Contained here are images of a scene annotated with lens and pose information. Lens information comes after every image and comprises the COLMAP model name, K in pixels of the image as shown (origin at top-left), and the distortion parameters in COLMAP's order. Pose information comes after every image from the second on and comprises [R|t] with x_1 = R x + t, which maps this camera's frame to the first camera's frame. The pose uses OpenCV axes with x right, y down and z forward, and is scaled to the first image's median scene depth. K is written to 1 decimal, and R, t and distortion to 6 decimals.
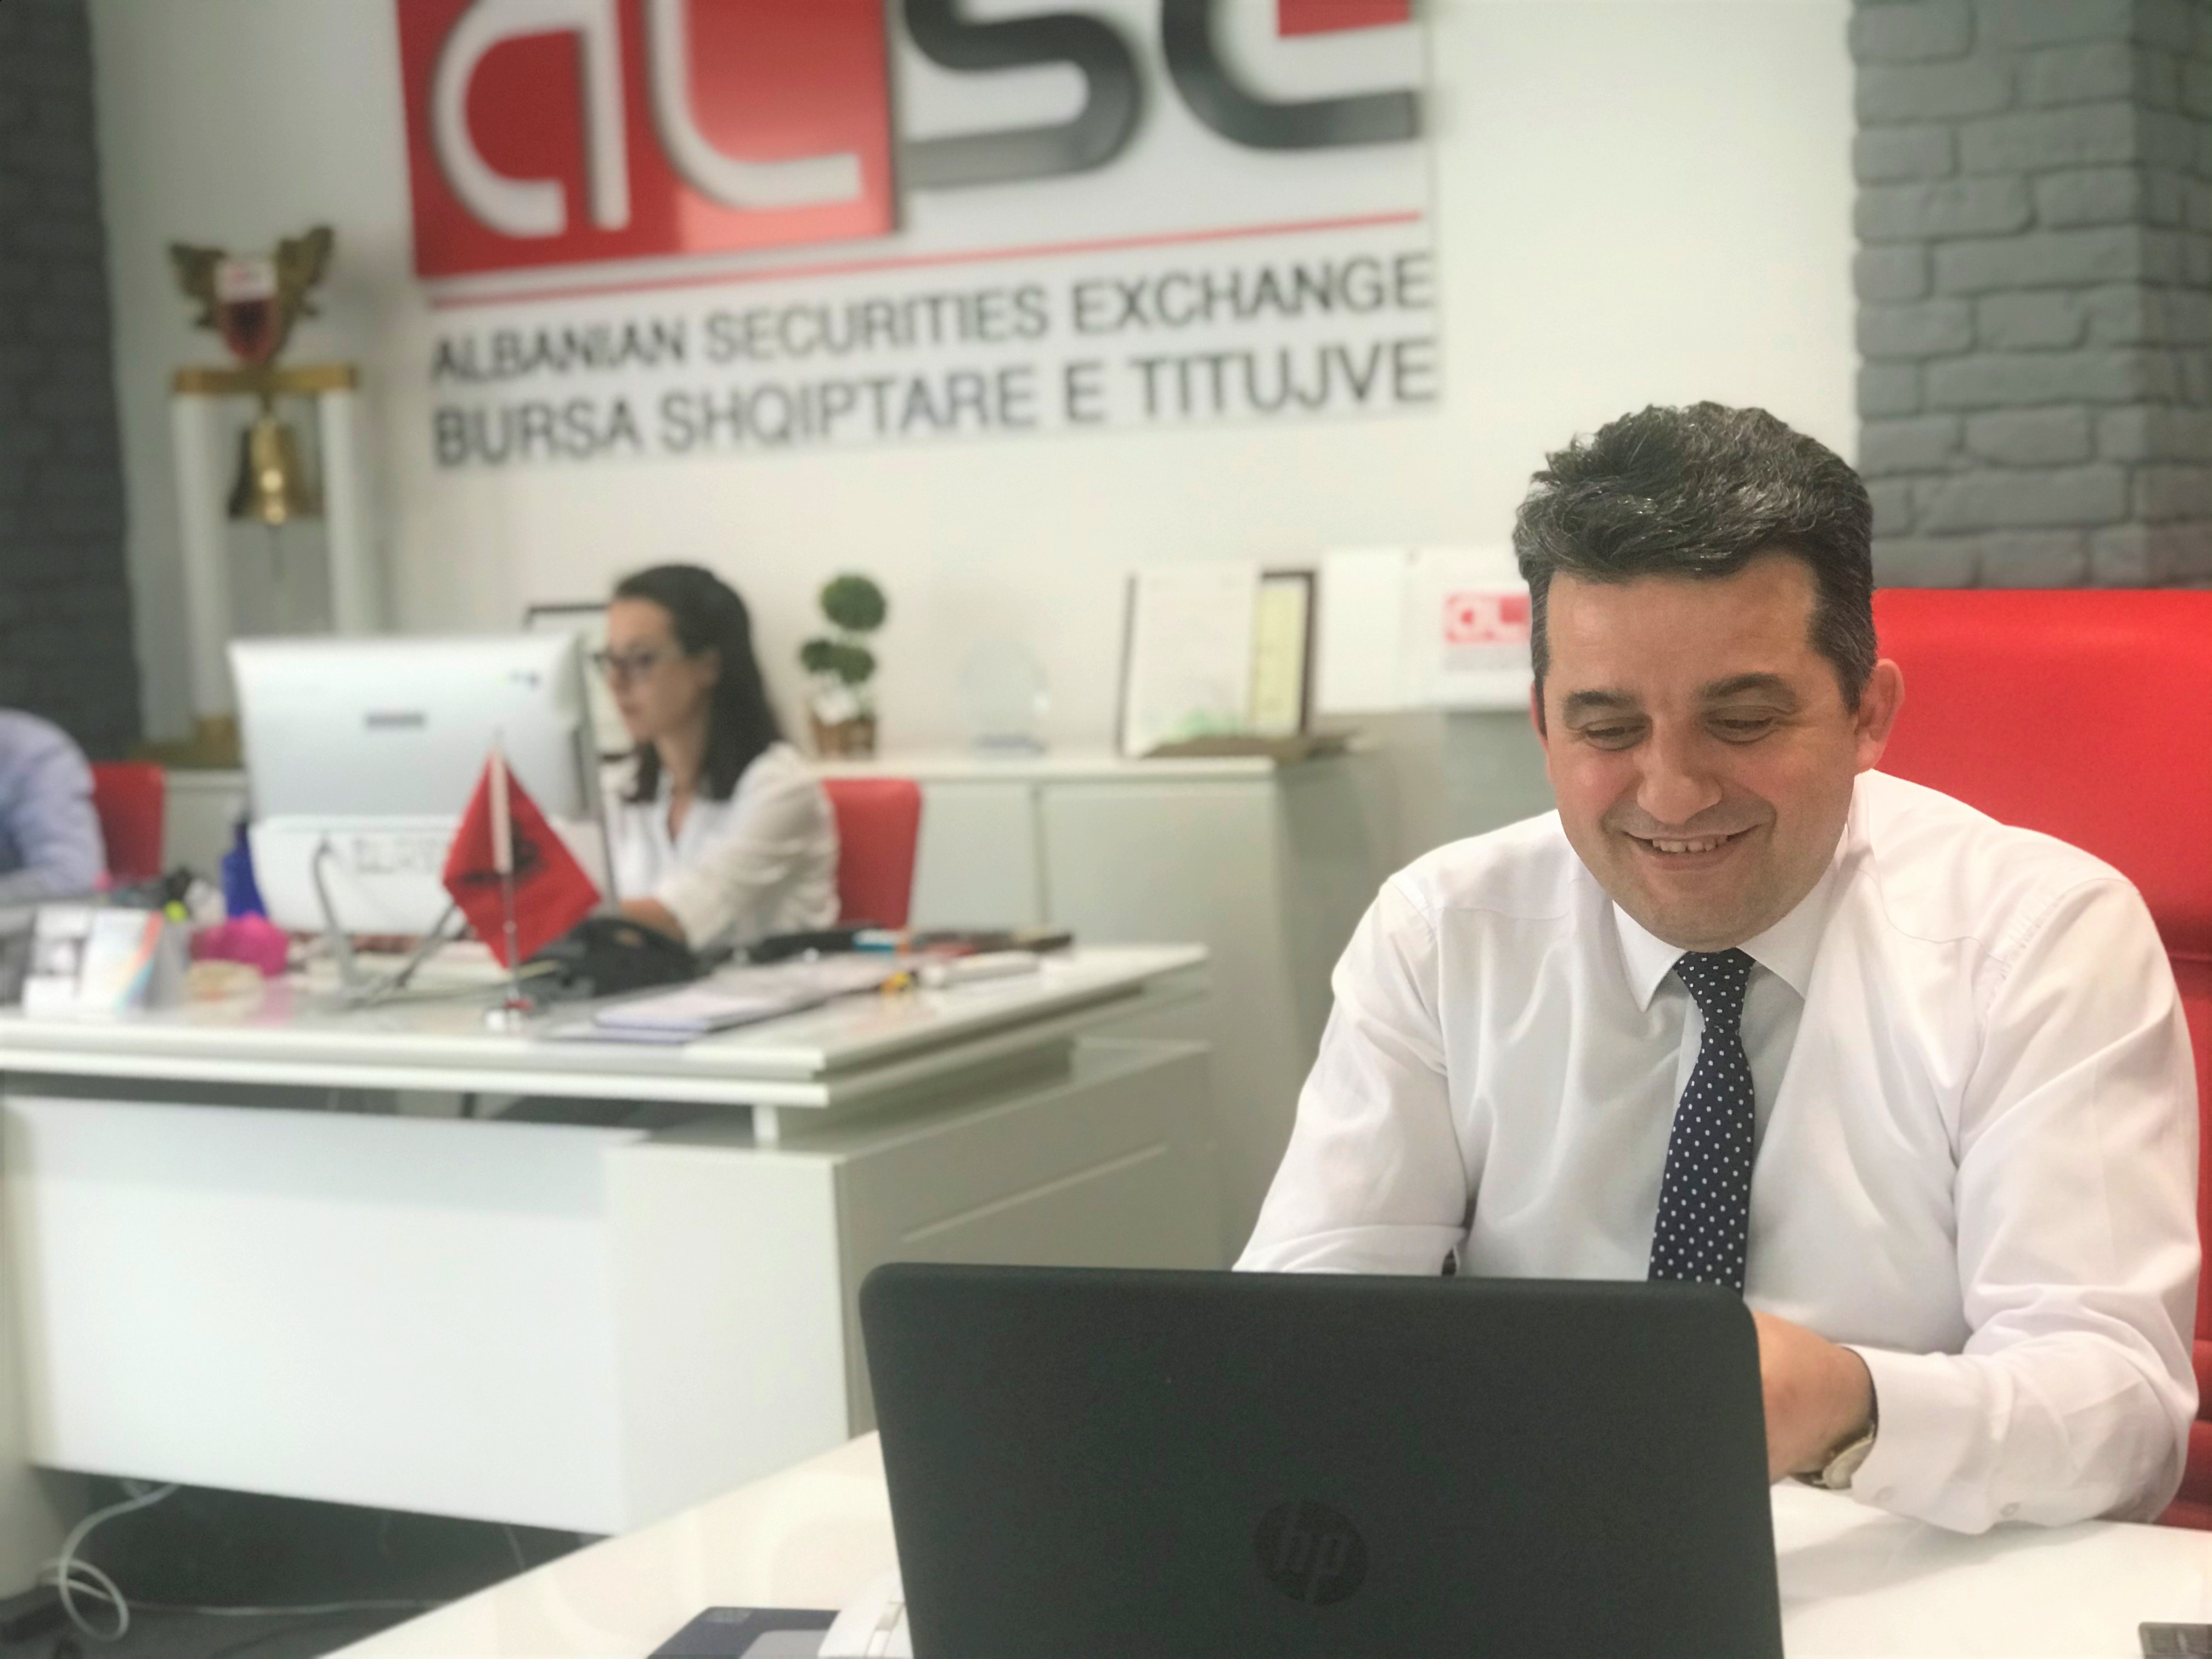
lens RADIAL K [[3618.8, 0, 1065.9], [0, 3618.8, 843.5], [0, 0, 1]] dist [0.064881, 0.000000]
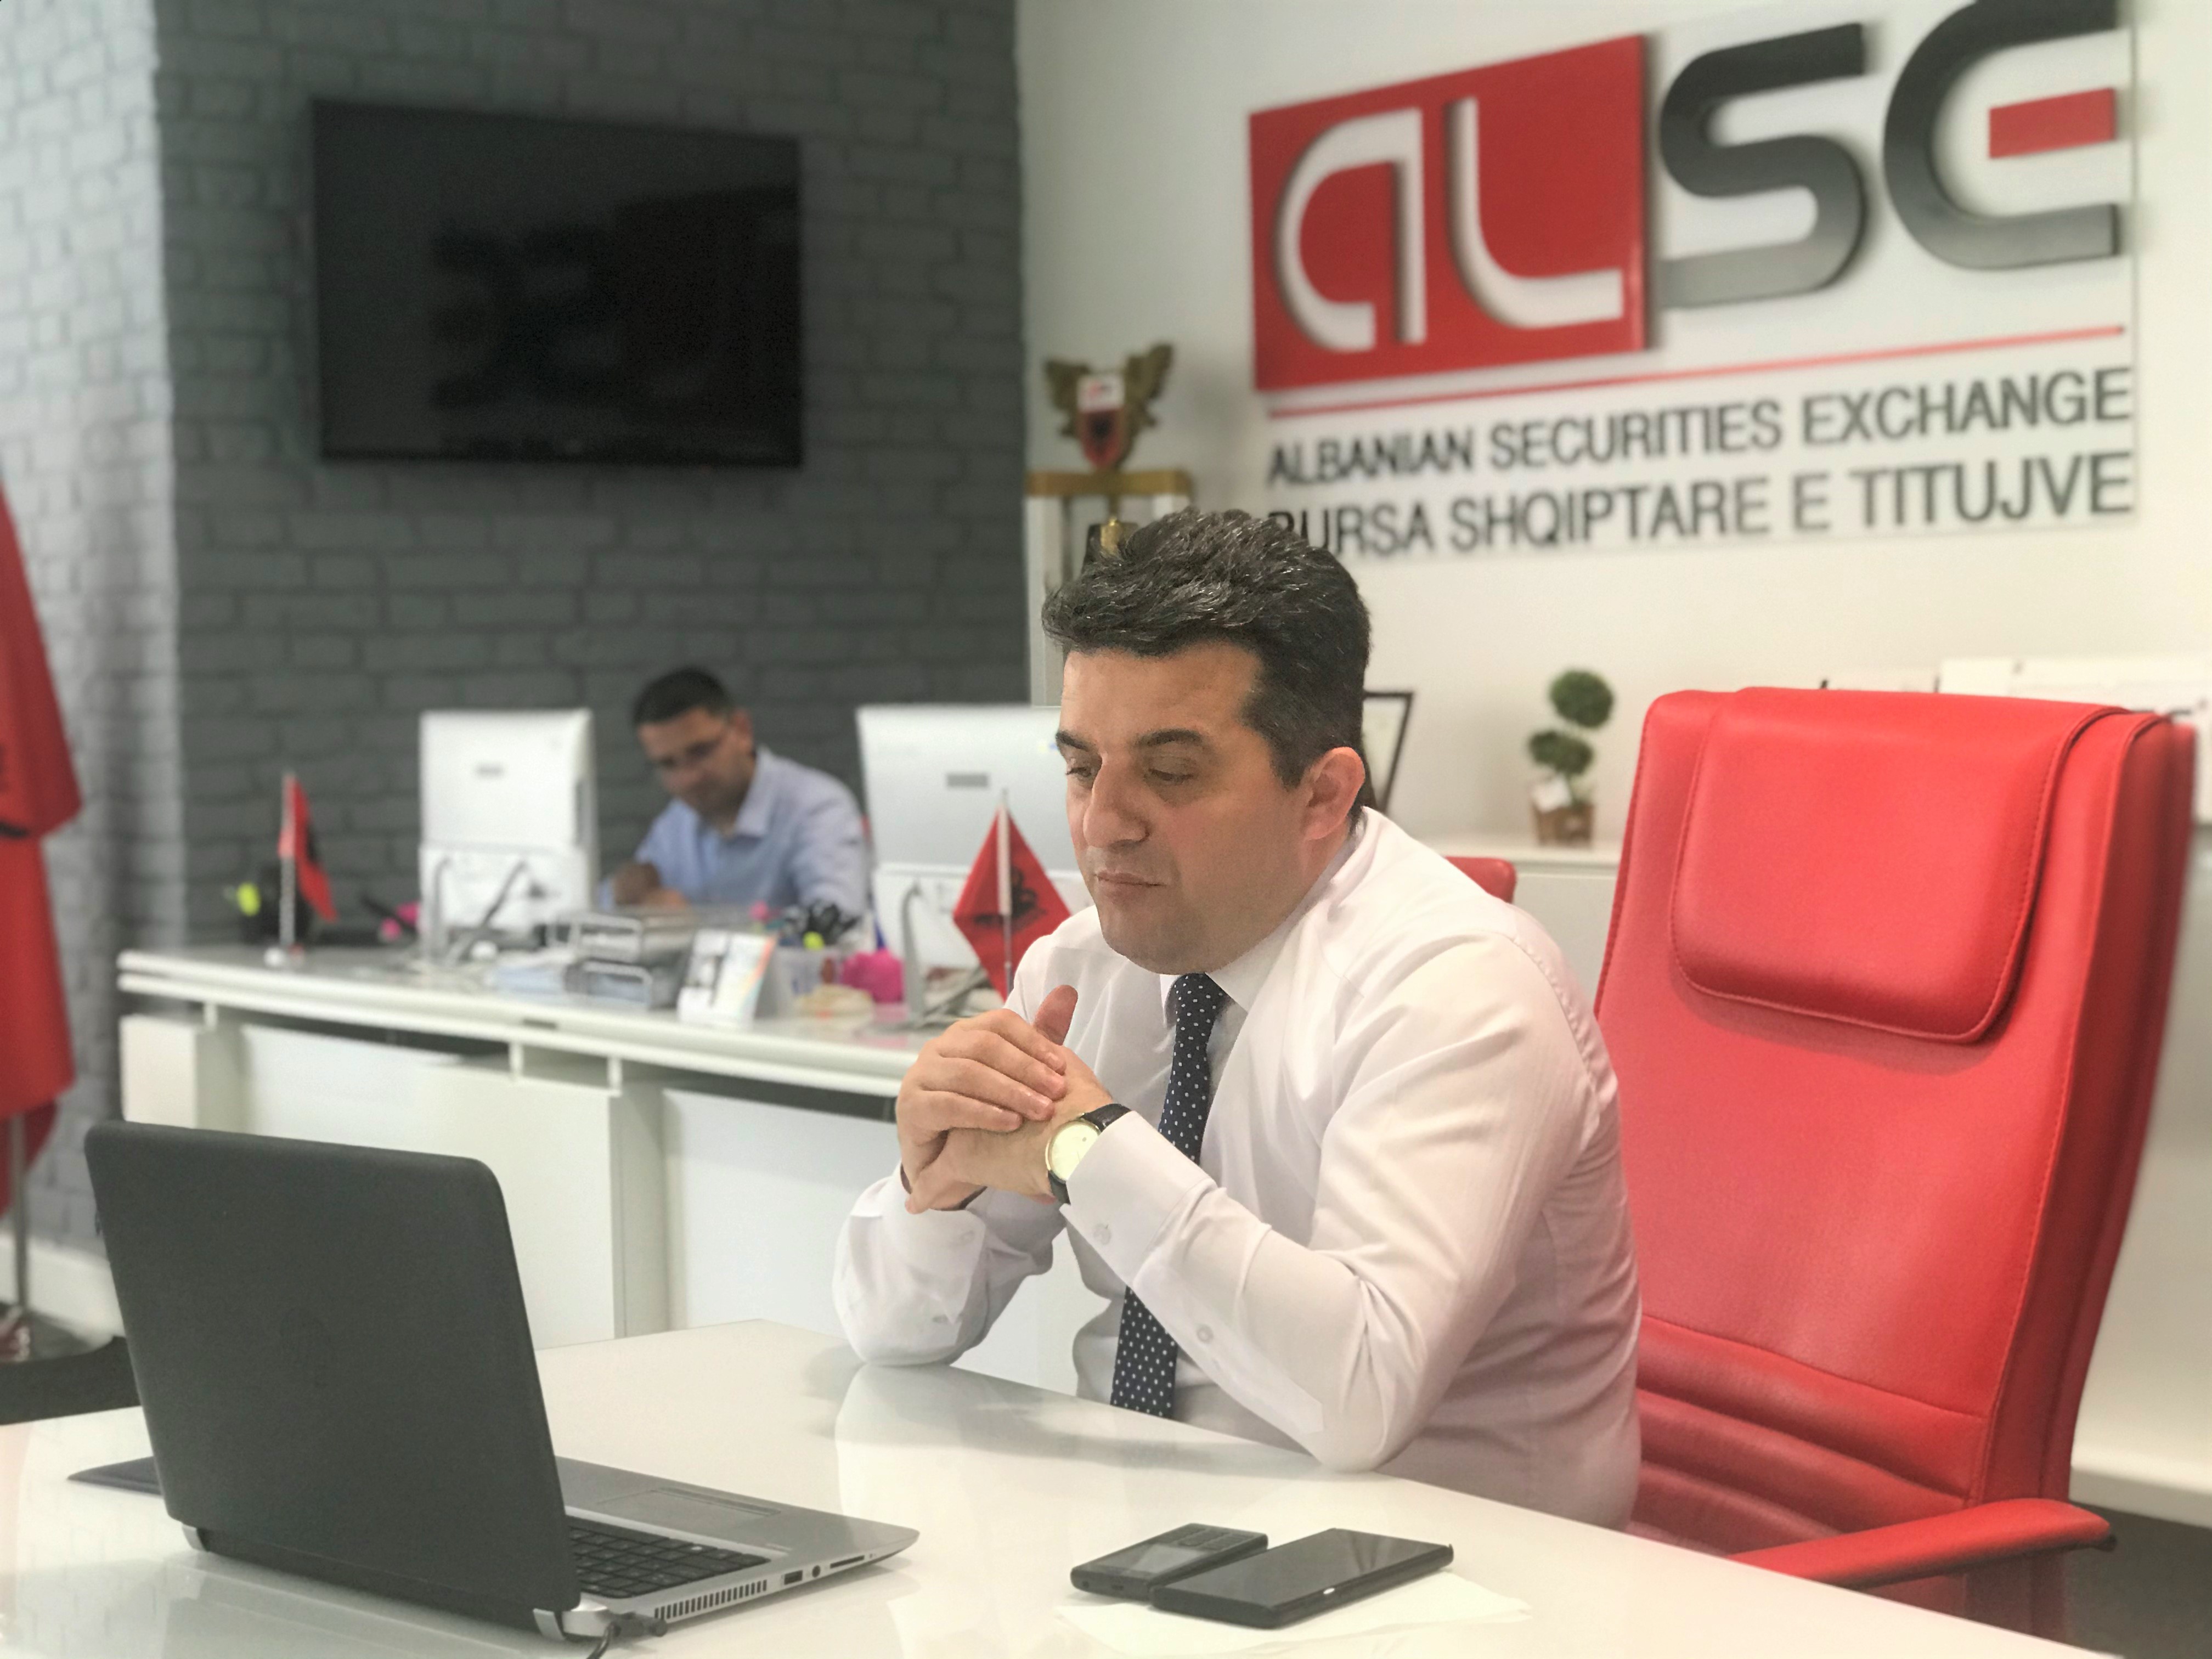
lens RADIAL K [[3618.8, 0, 1062.2], [0, 3618.8, 845.4], [0, 0, 1]] dist [0.064881, 0.000000]
pose [[0.936130, 0.046758, -0.348530, 0.172392], [-0.056393, 0.998254, -0.017546, 0.003241], [0.347102, 0.036080, 0.937133, -0.039245]]
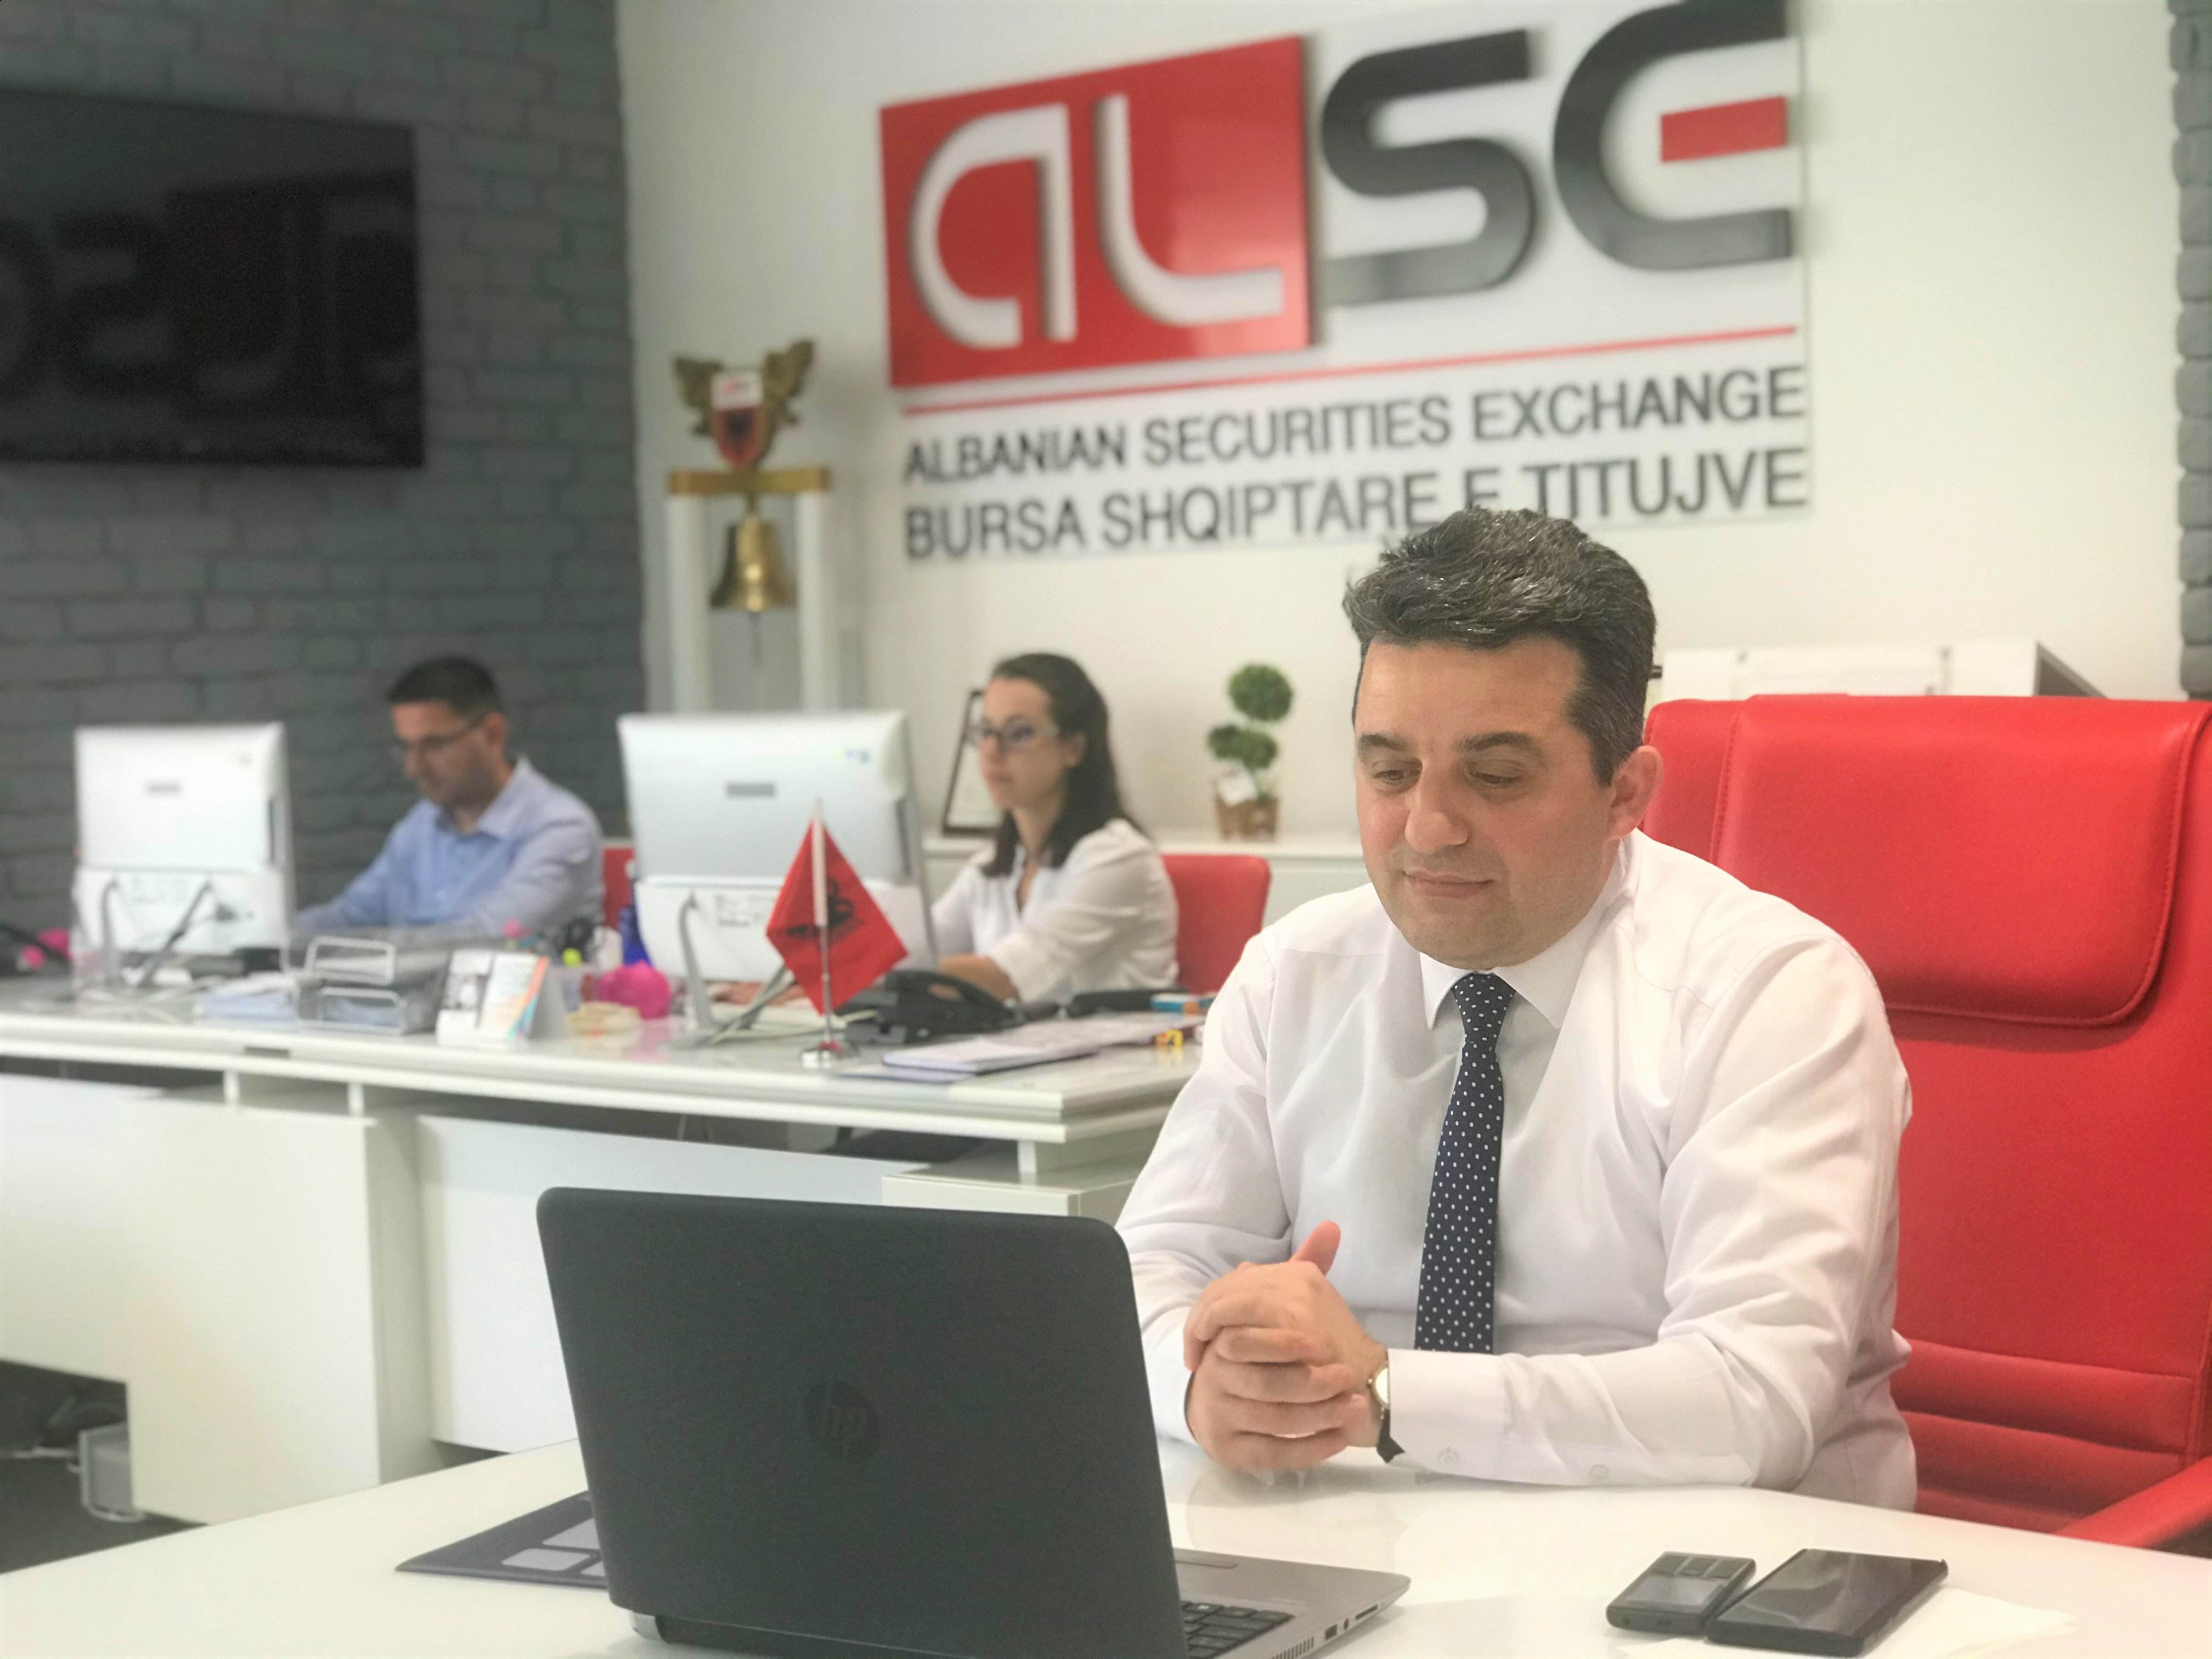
lens RADIAL K [[3618.8, 0, 1081.5], [0, 3618.8, 841.6], [0, 0, 1]] dist [0.064881, 0.000000]
pose [[0.983862, 0.023810, -0.177340, 0.080727], [-0.028437, 0.999317, -0.023598, 0.003883], [0.176657, 0.028260, 0.983867, -0.054575]]
